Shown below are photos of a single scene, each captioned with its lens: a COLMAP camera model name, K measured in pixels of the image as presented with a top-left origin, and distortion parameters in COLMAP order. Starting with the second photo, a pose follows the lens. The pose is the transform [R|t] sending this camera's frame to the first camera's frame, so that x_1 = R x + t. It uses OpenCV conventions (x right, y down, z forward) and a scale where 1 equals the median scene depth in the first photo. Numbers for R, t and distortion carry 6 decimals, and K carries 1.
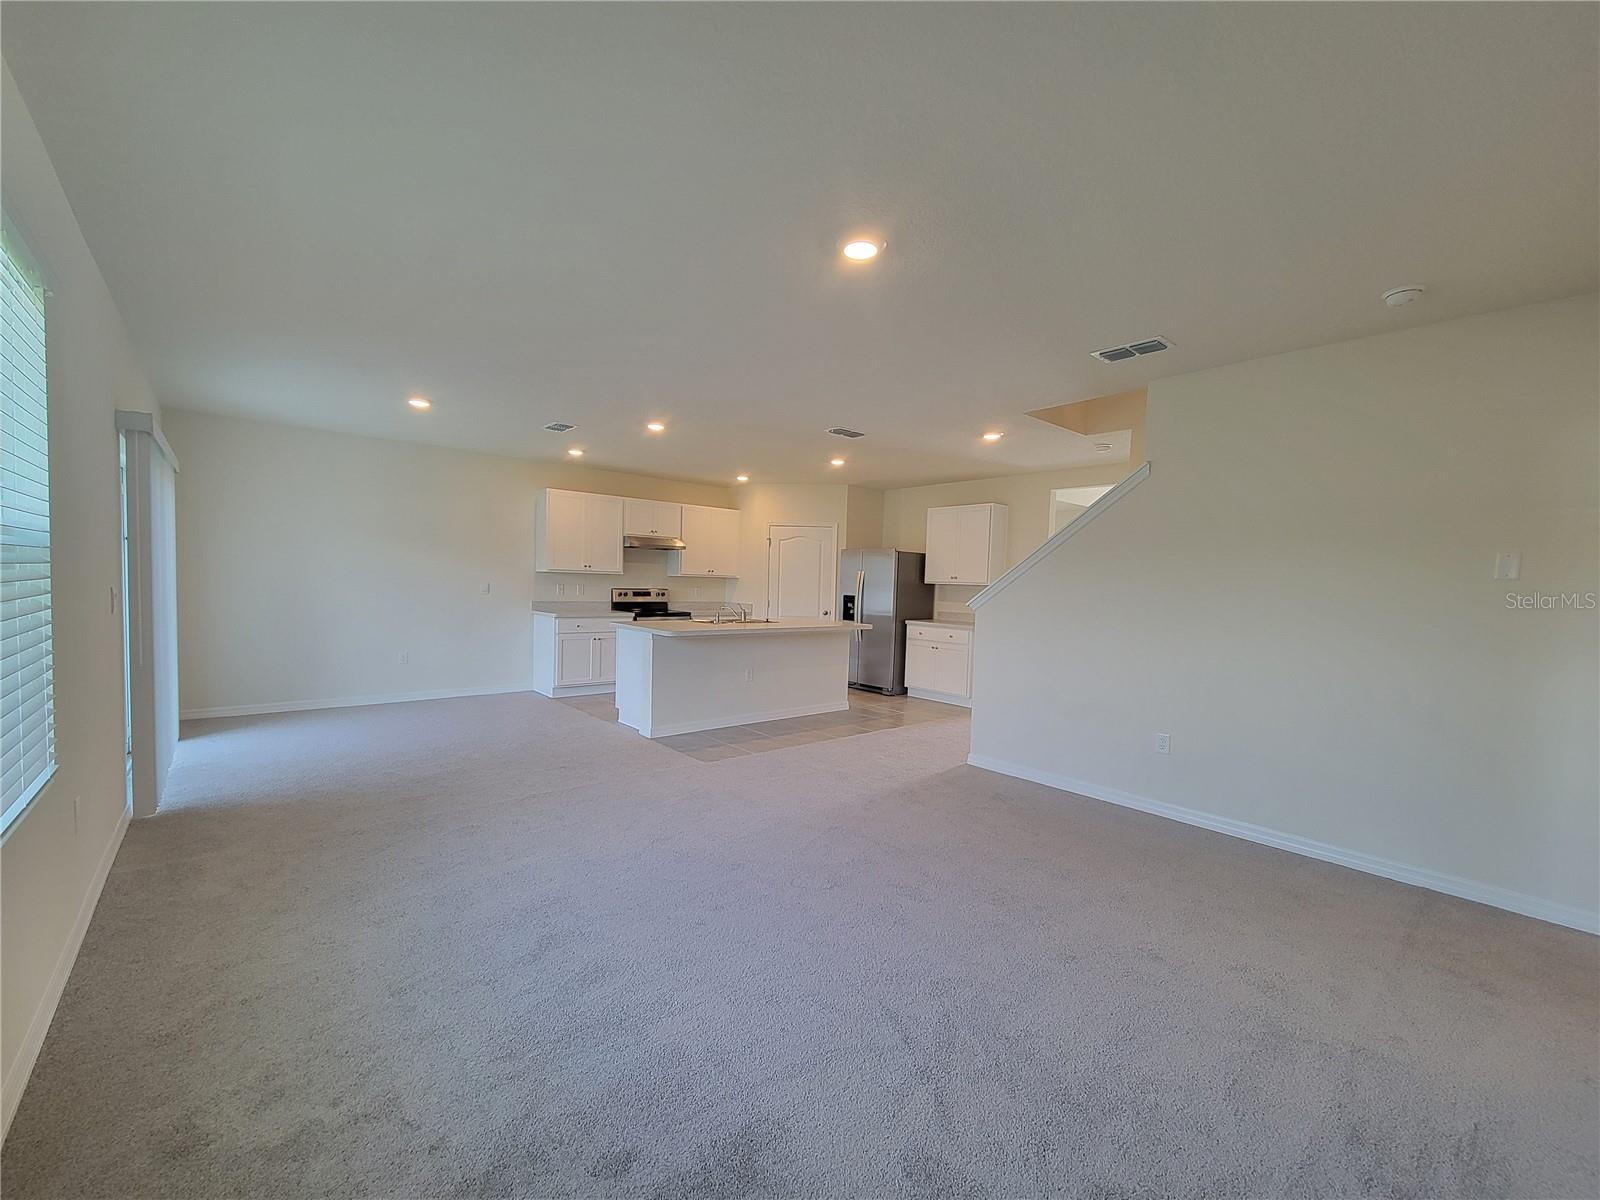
lens RADIAL K [[650.8, 0, 792.0], [0, 650.8, 612.6], [0, 0, 1]] dist [-0.000068, -0.000334]
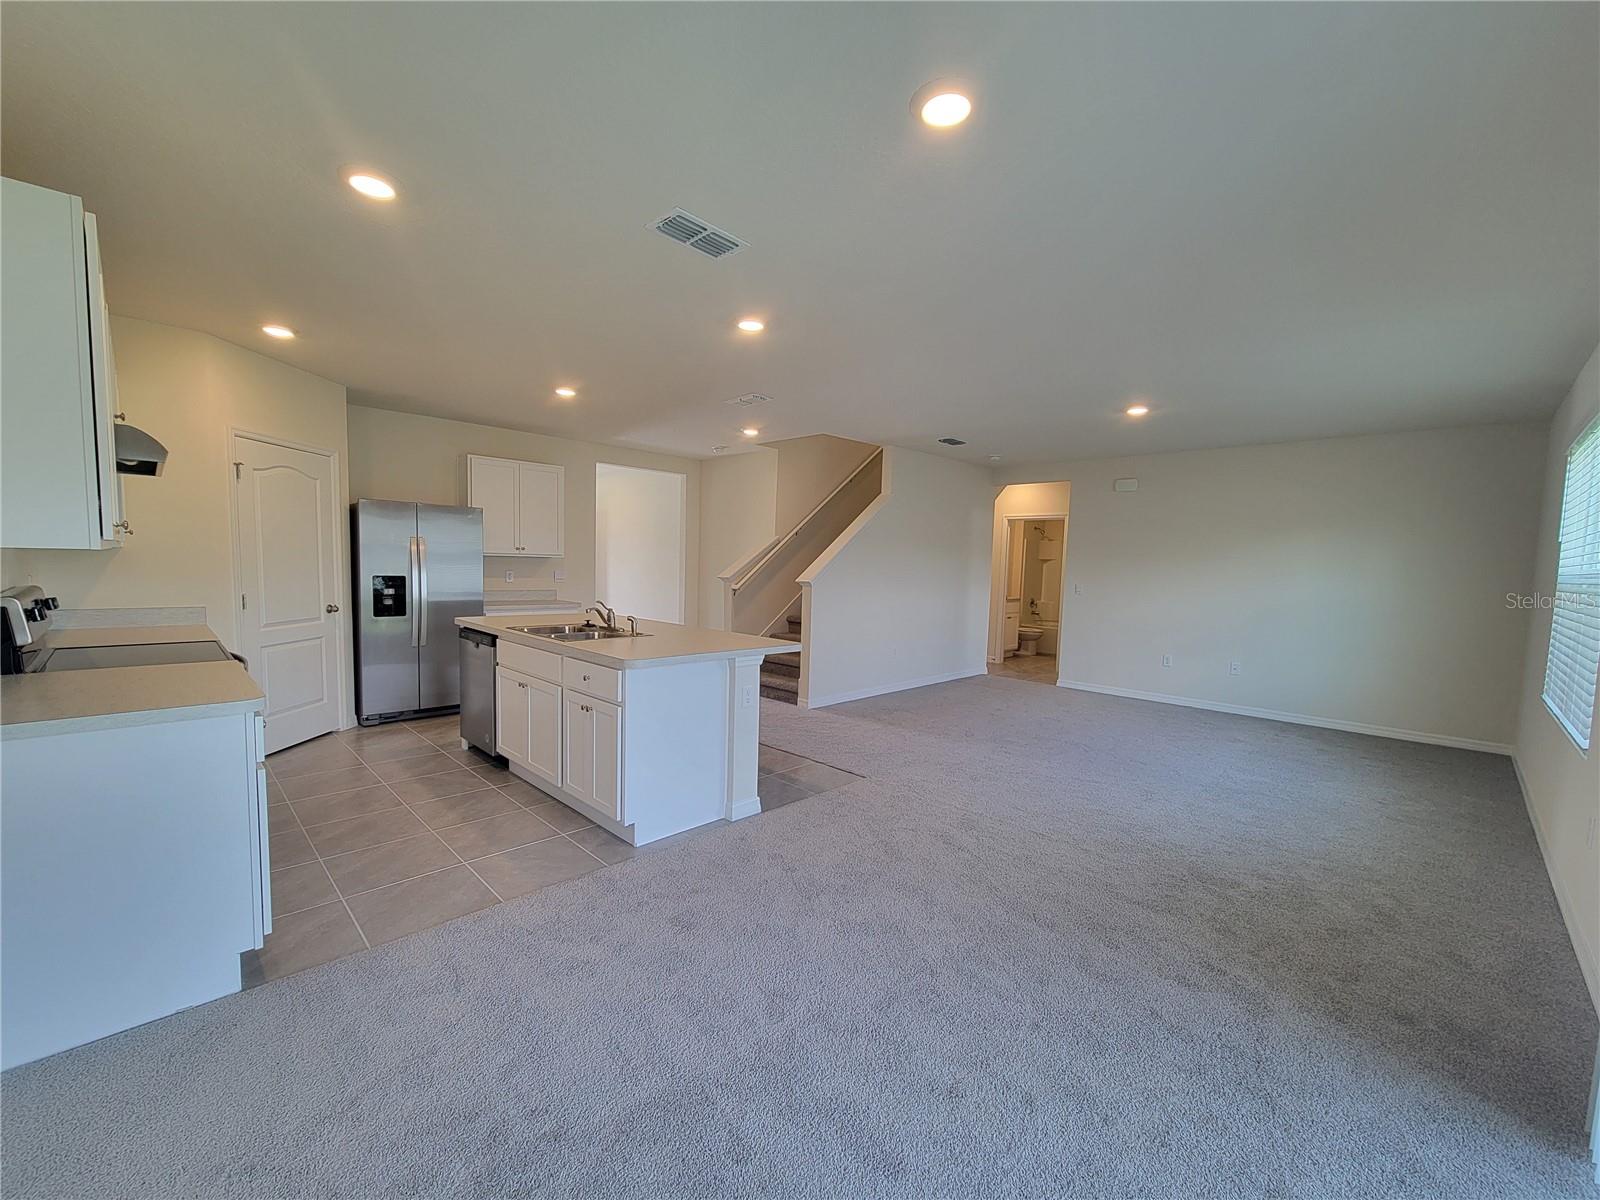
lens RADIAL K [[650.8, 0, 792.0], [0, 650.8, 612.6], [0, 0, 1]] dist [-0.000068, -0.000334]
pose [[-0.071870, -0.107530, 0.991601, -0.576097], [0.019951, 0.993818, 0.109217, -0.053369], [-0.997214, 0.027633, -0.069281, 0.679588]]
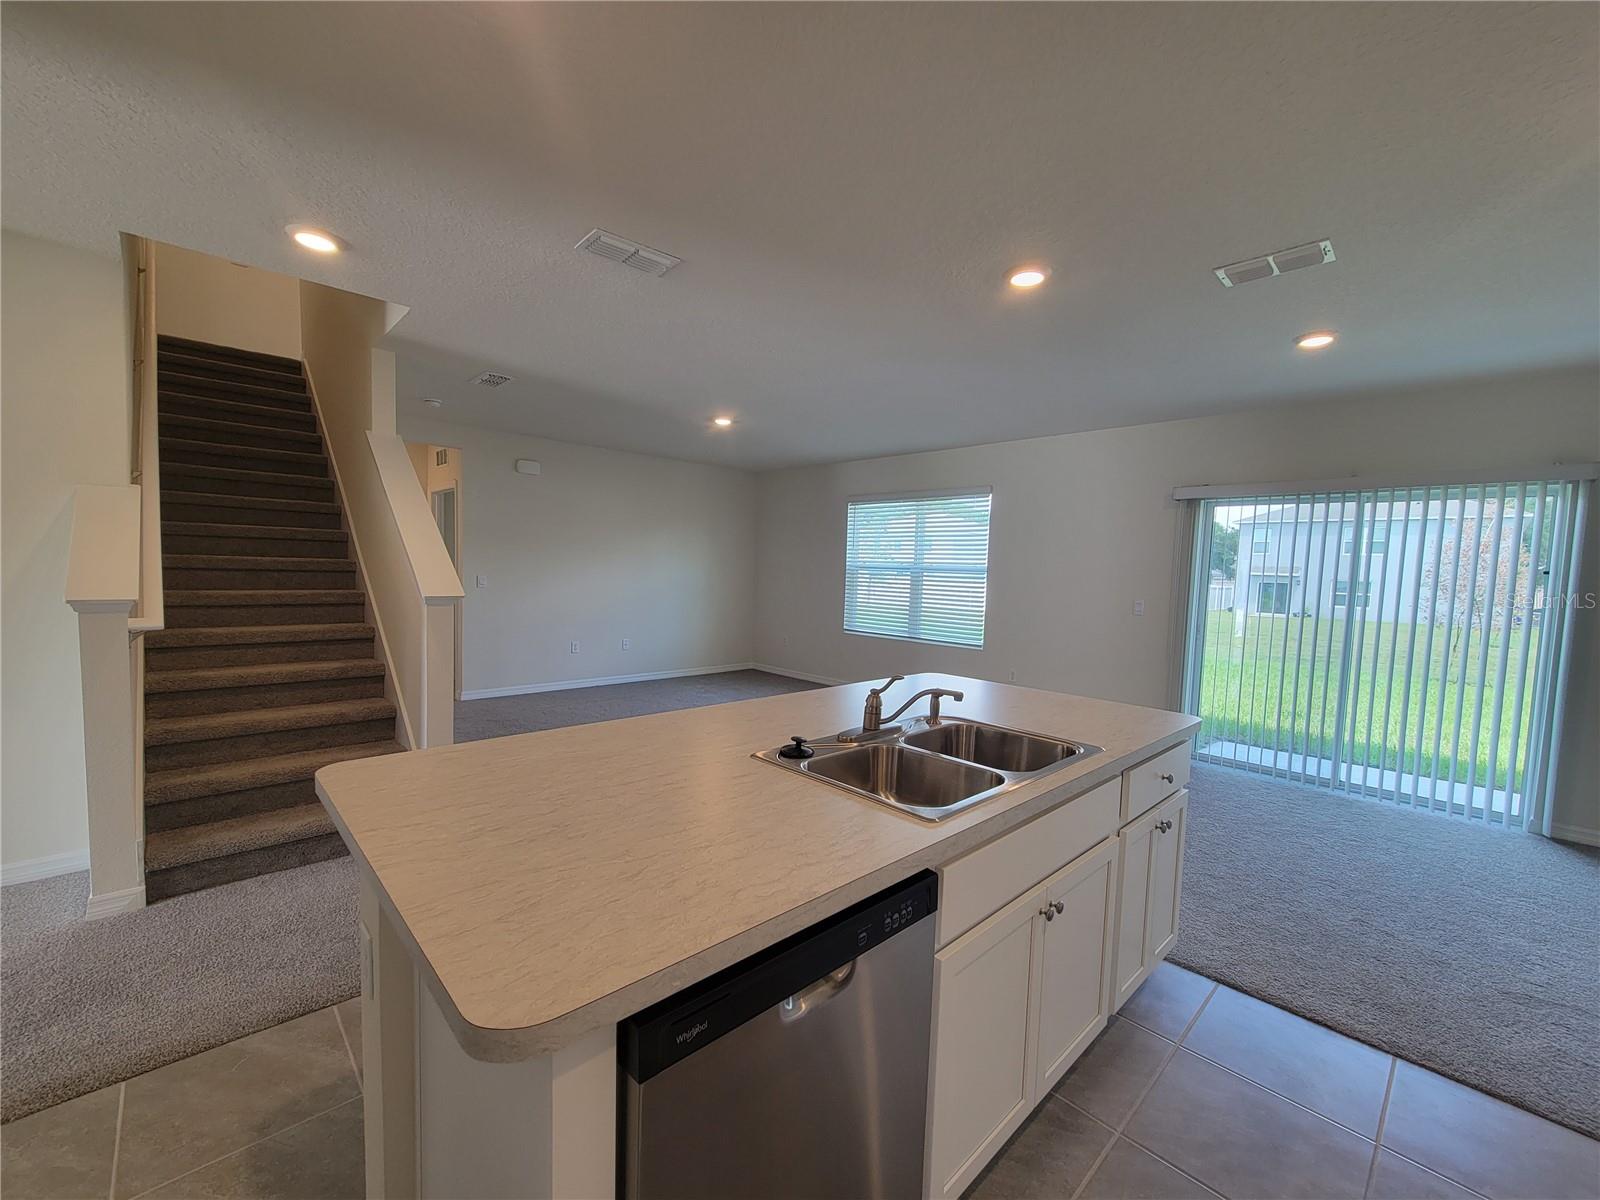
lens RADIAL K [[650.8, 0, 792.0], [0, 650.8, 612.6], [0, 0, 1]] dist [-0.000068, -0.000334]
pose [[-0.996874, -0.058993, -0.052560, -0.017001], [-0.064933, 0.990698, 0.119586, -0.059734], [0.045017, 0.122625, -0.991432, 1.015142]]
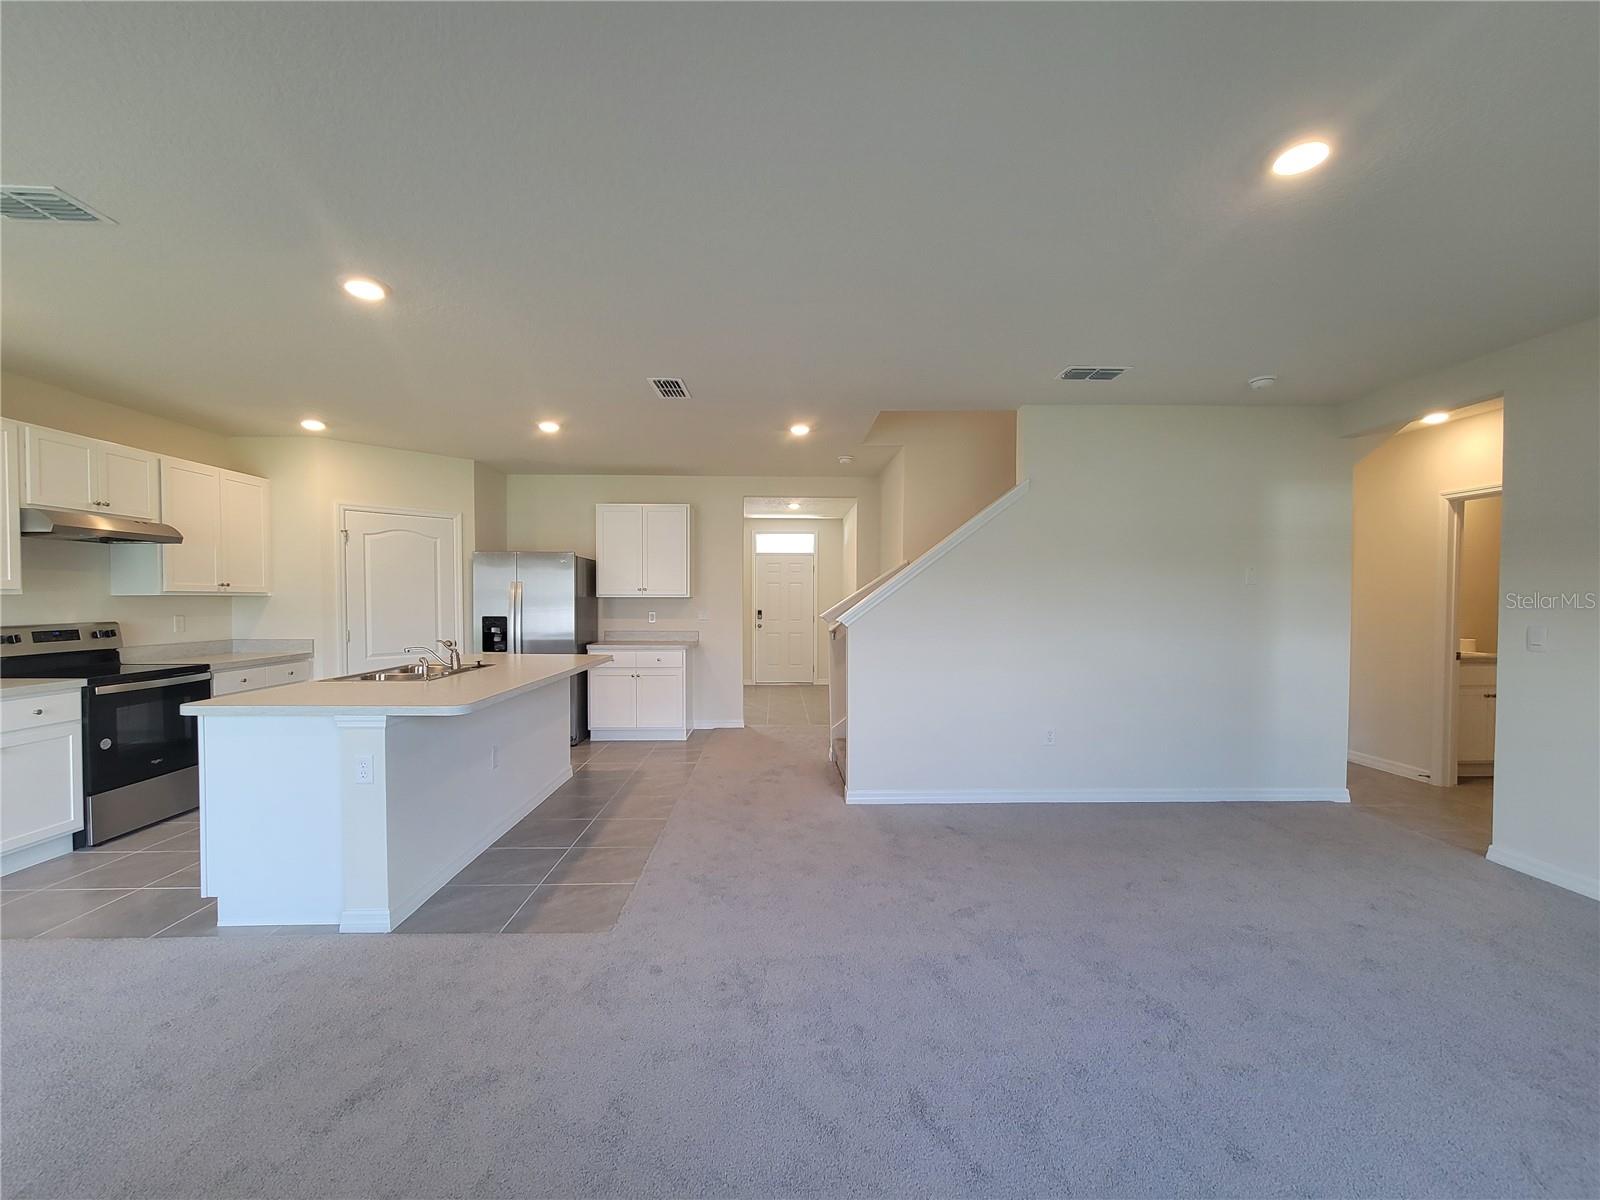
lens RADIAL K [[650.8, 0, 792.0], [0, 650.8, 612.6], [0, 0, 1]] dist [-0.000068, -0.000334]
pose [[0.630161, -0.045973, 0.775102, -0.265715], [0.055468, 0.998361, 0.014119, -0.023477], [-0.774481, 0.034096, 0.631678, 0.304596]]
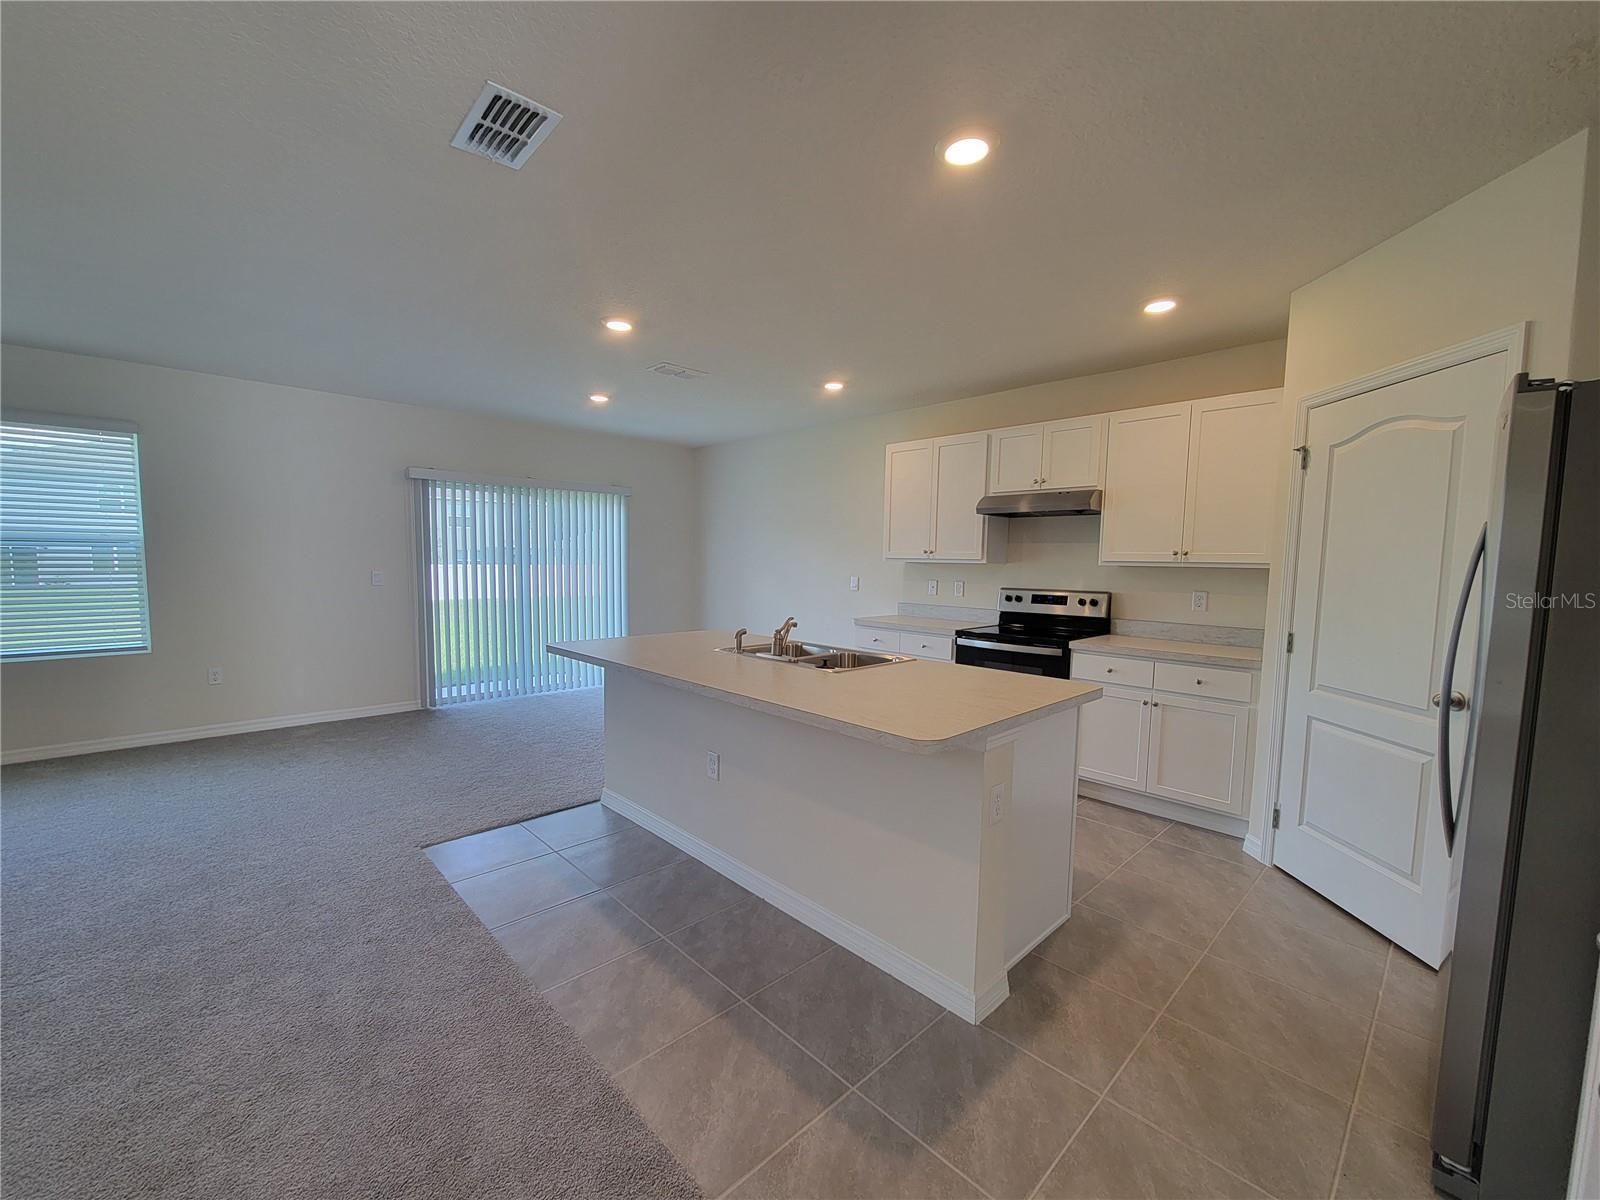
lens RADIAL K [[650.8, 0, 792.0], [0, 650.8, 612.6], [0, 0, 1]] dist [-0.000068, -0.000334]
pose [[0.056905, 0.052712, -0.996987, 0.307100], [-0.060912, 0.996928, 0.049232, -0.032333], [0.996520, 0.057927, 0.059941, 0.773307]]
